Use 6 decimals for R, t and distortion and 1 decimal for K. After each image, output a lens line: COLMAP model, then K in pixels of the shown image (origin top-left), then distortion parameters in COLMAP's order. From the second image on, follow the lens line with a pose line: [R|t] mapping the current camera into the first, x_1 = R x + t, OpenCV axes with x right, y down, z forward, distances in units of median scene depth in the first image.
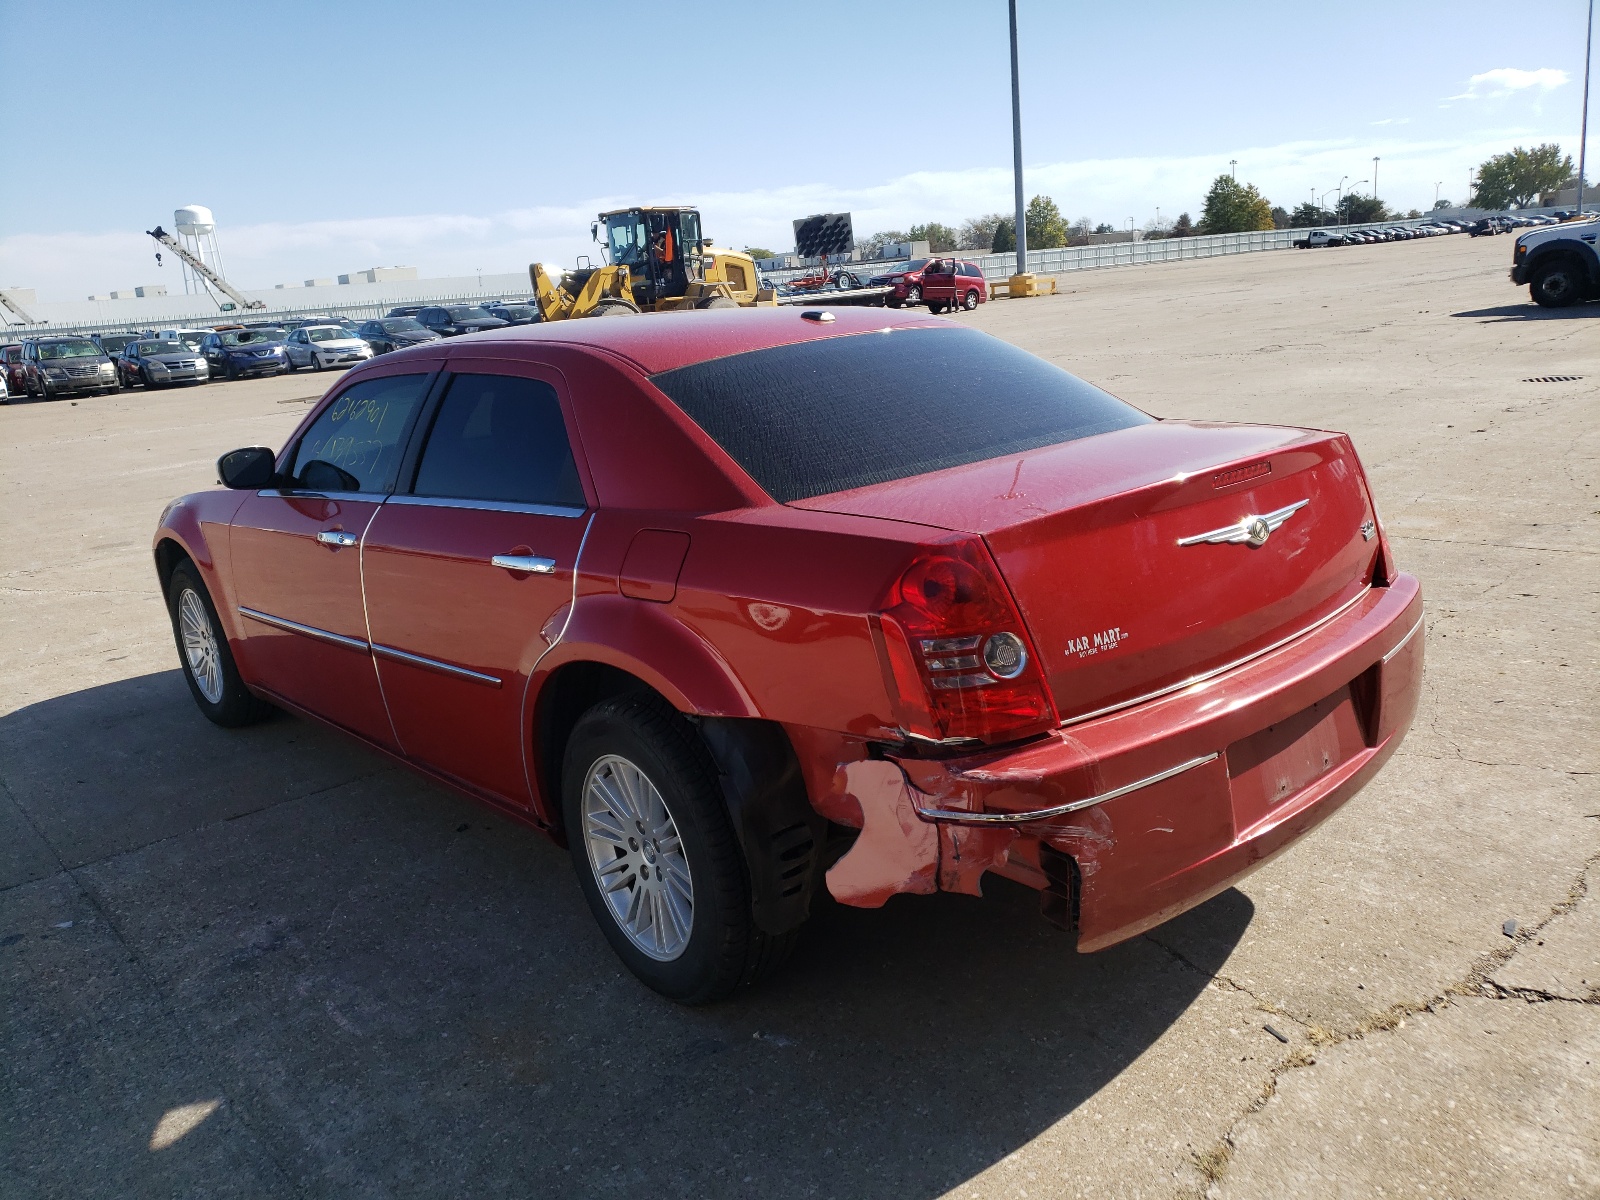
lens RADIAL K [[1167.5, 0, 804.3], [0, 1167.5, 589.2], [0, 0, 1]] dist [0.048787, -0.047219]
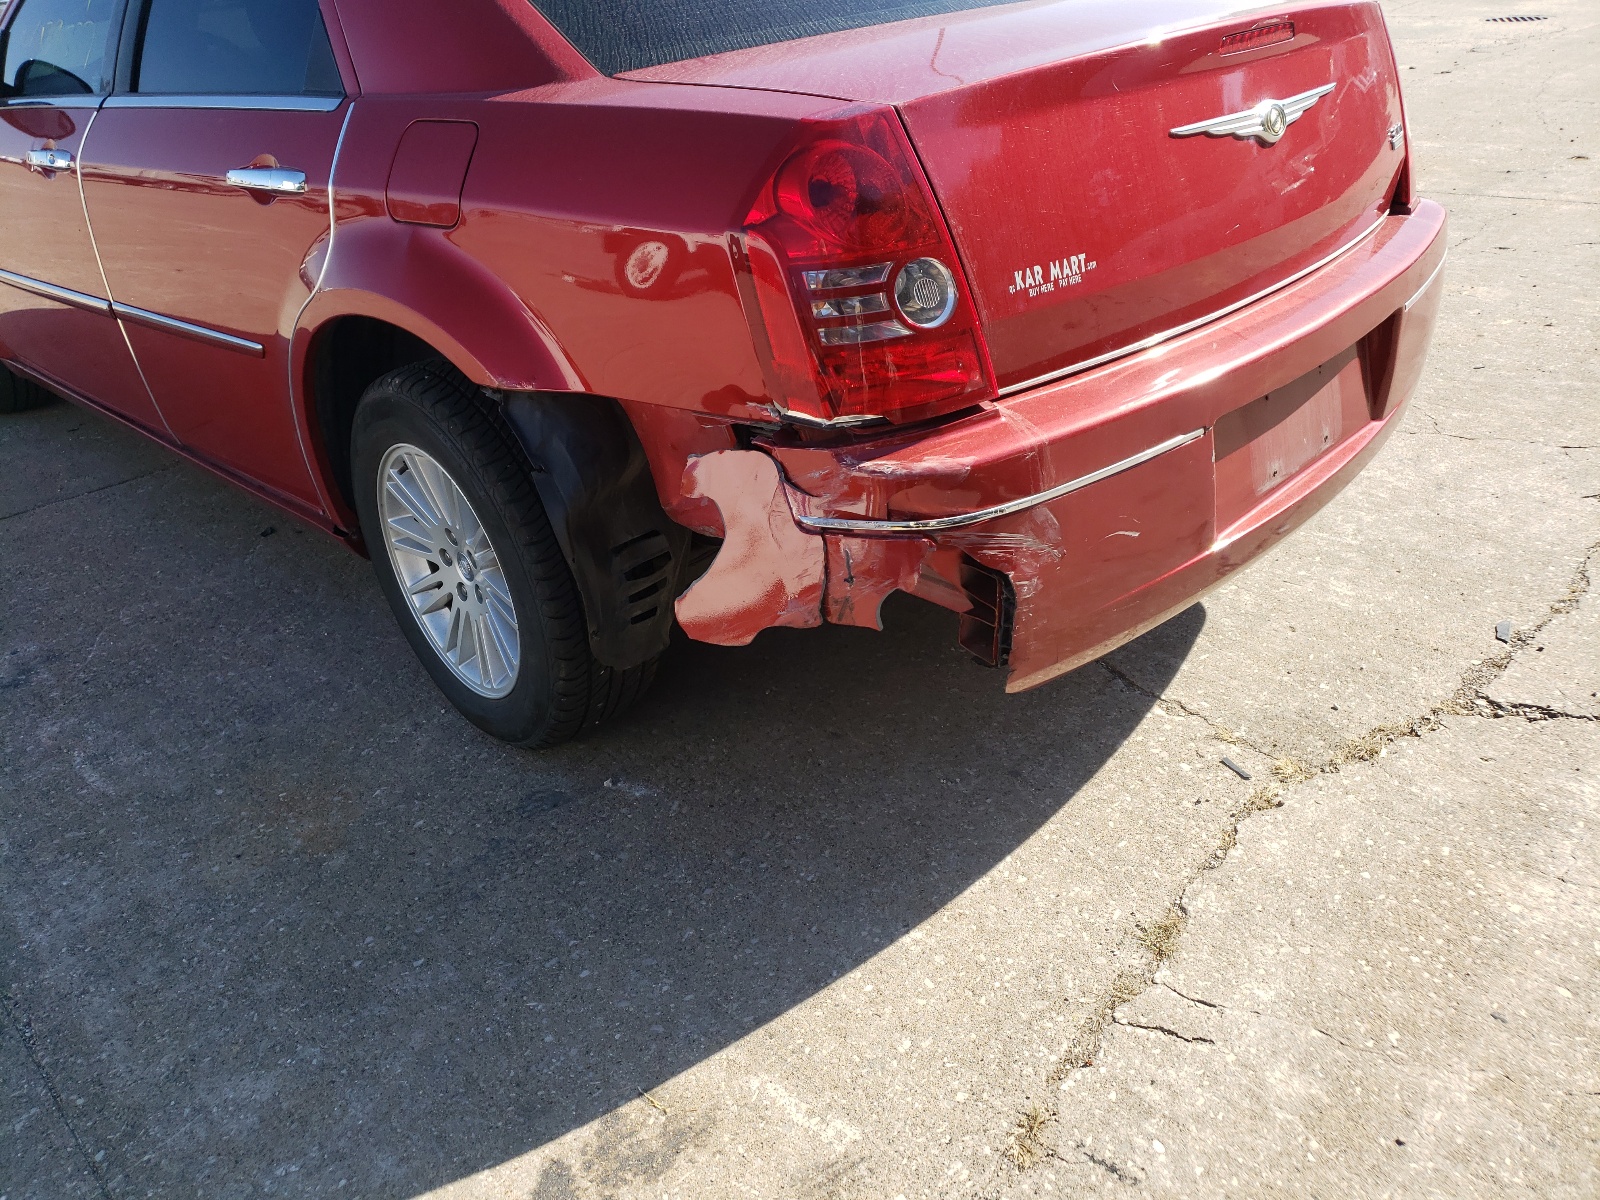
lens RADIAL K [[1167.5, 0, 804.3], [0, 1167.5, 589.2], [0, 0, 1]] dist [0.048787, -0.047219]
pose [[0.997224, -0.021304, 0.071343, 0.041270], [0.001739, 0.964591, 0.263743, 0.036839], [-0.074436, -0.262887, 0.961951, 0.253518]]
